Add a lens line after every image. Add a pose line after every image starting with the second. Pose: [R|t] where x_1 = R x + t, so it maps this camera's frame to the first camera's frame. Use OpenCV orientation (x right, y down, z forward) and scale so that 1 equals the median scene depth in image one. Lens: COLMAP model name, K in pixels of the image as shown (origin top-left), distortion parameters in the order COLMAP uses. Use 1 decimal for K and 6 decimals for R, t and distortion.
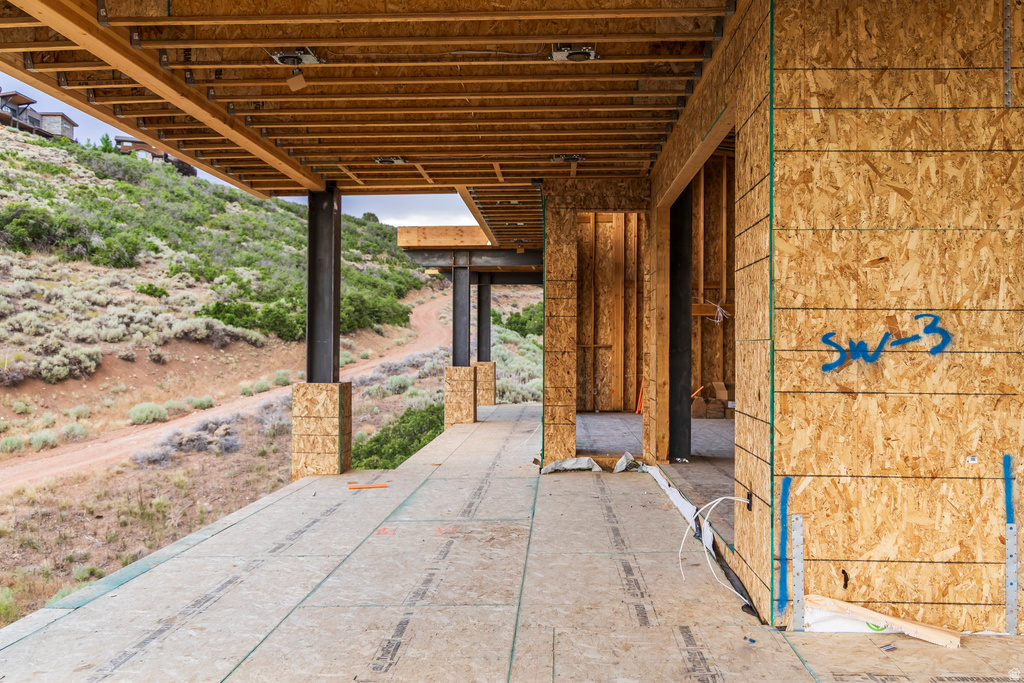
lens RADIAL K [[914.1, 0, 512.4], [0, 914.1, 351.0], [0, 0, 1]] dist [-0.003077, 0.016445]
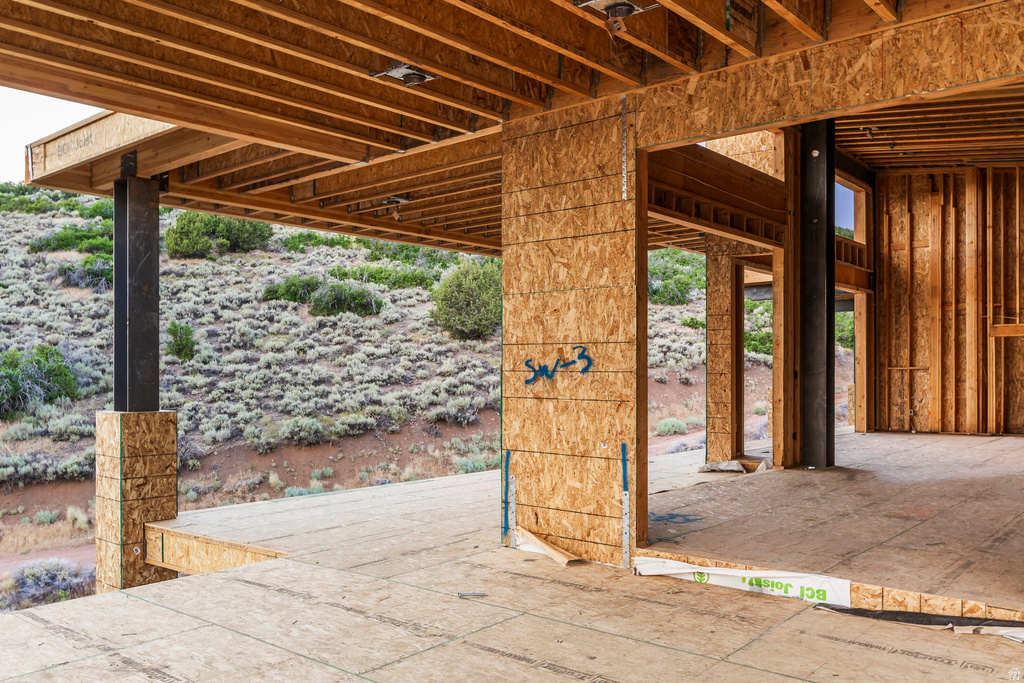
lens RADIAL K [[856.2, 0, 495.6], [0, 856.2, 387.3], [0, 0, 1]] dist [0.001439, 0.007636]
pose [[0.776601, 0.007409, -0.629949, 1.222155], [0.001367, 0.999909, 0.013445, 0.007523], [0.629991, -0.011302, 0.776520, -0.167098]]
